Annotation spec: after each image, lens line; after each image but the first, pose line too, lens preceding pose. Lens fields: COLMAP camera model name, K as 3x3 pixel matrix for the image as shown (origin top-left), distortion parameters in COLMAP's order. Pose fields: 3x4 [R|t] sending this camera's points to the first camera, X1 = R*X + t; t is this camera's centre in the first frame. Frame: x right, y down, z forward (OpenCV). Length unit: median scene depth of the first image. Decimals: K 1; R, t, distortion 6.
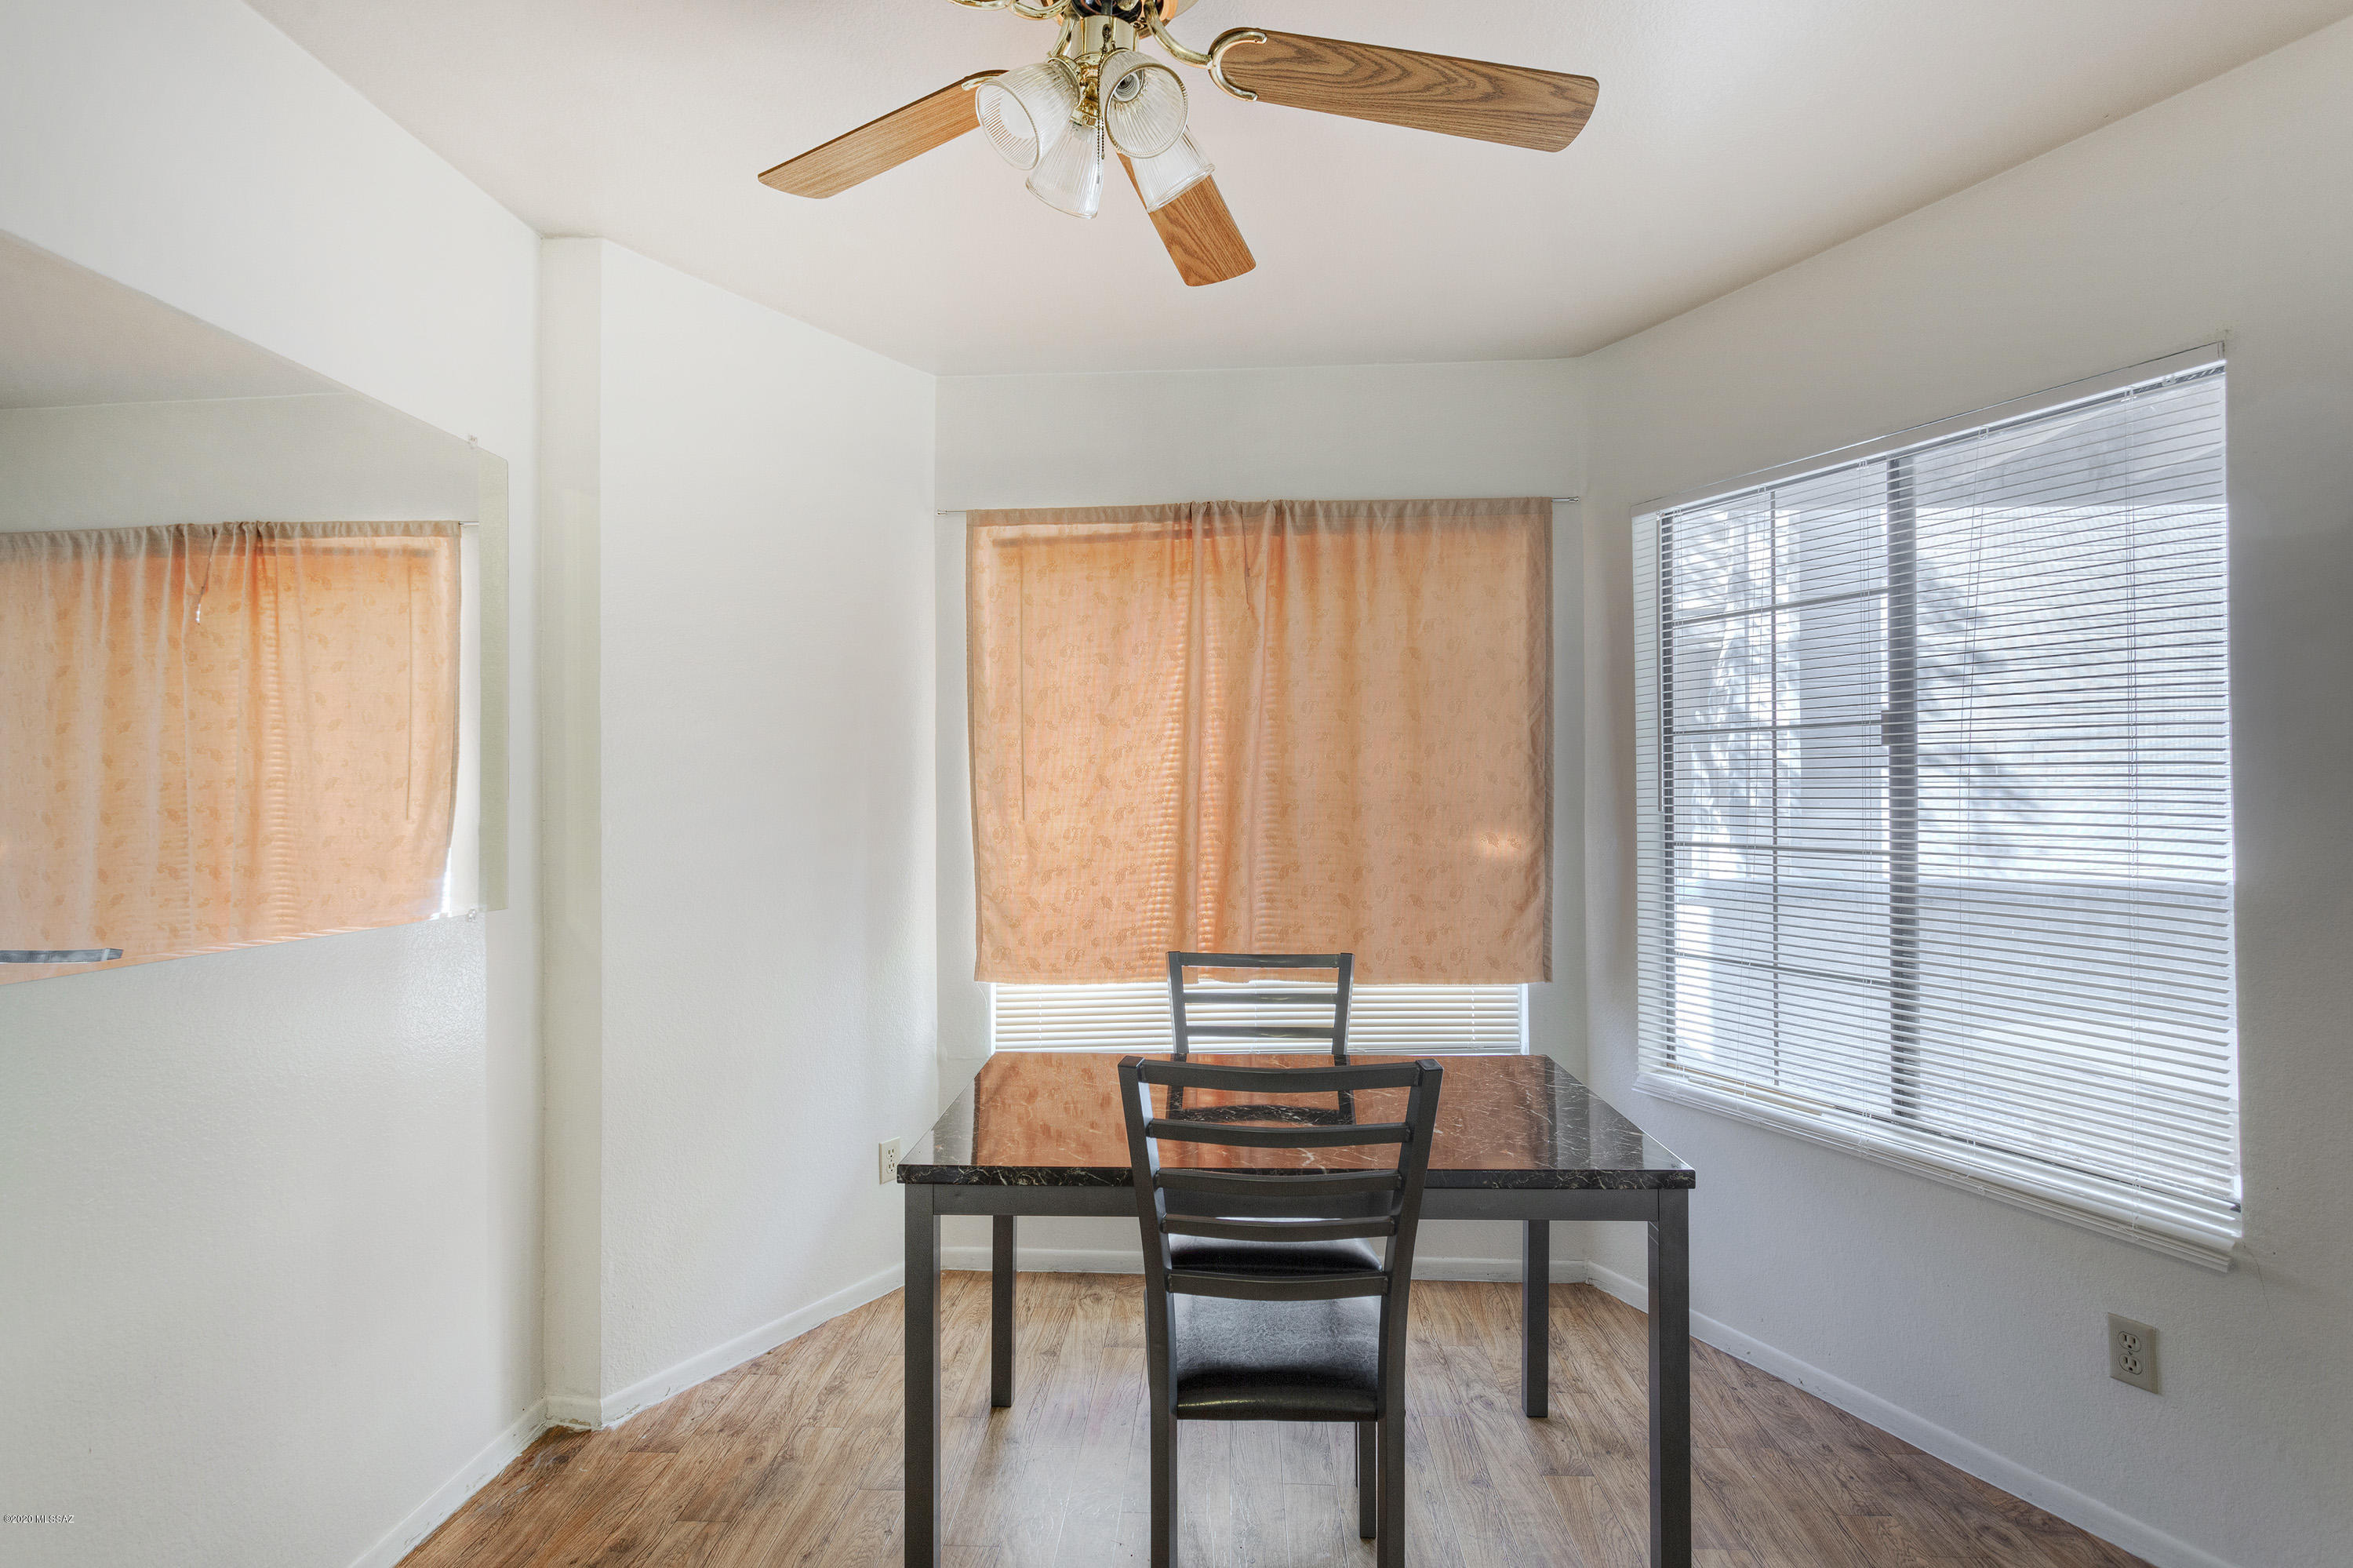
lens RADIAL K [[1080.7, 0, 1156.2], [0, 1080.7, 789.6], [0, 0, 1]] dist [-0.001974, 0.000415]
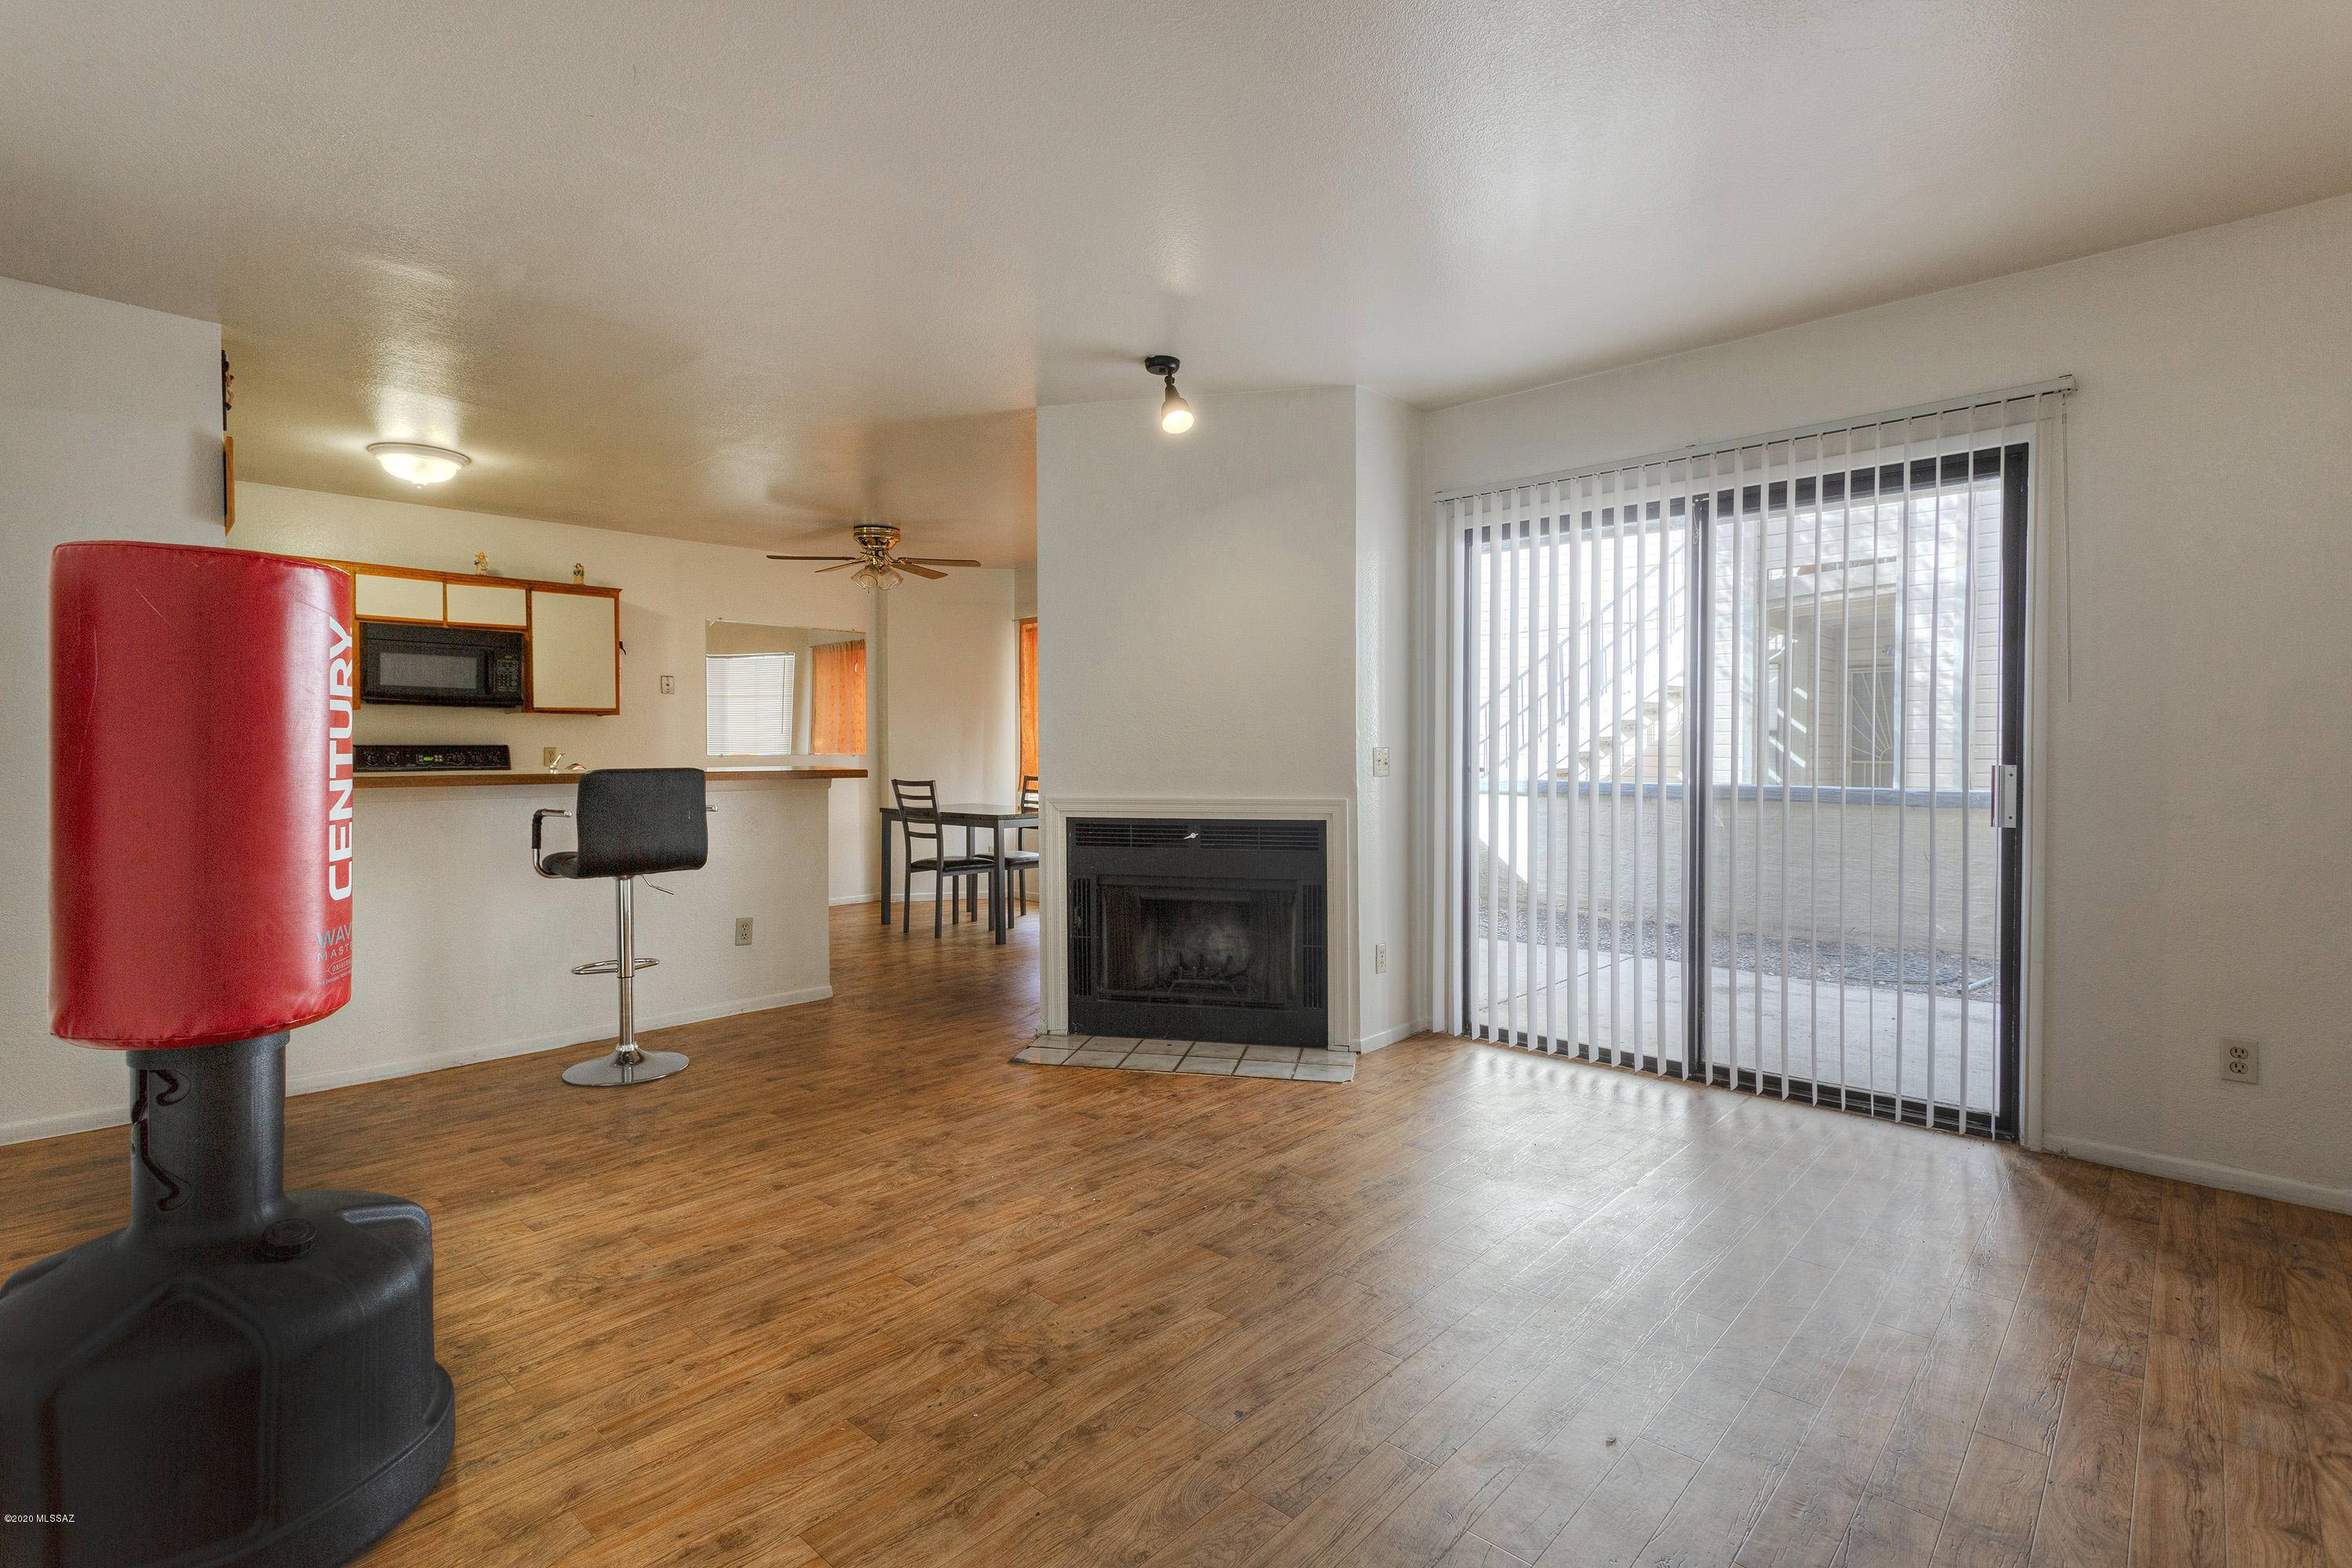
lens RADIAL K [[1111.2, 0, 1191.2], [0, 1111.2, 761.5], [0, 0, 1]] dist [0.003263, 0.000935]
pose [[0.780707, 0.014743, -0.624723, 1.967010], [0.001715, 0.999667, 0.025736, 0.028828], [0.624895, -0.021163, 0.780422, -0.957810]]
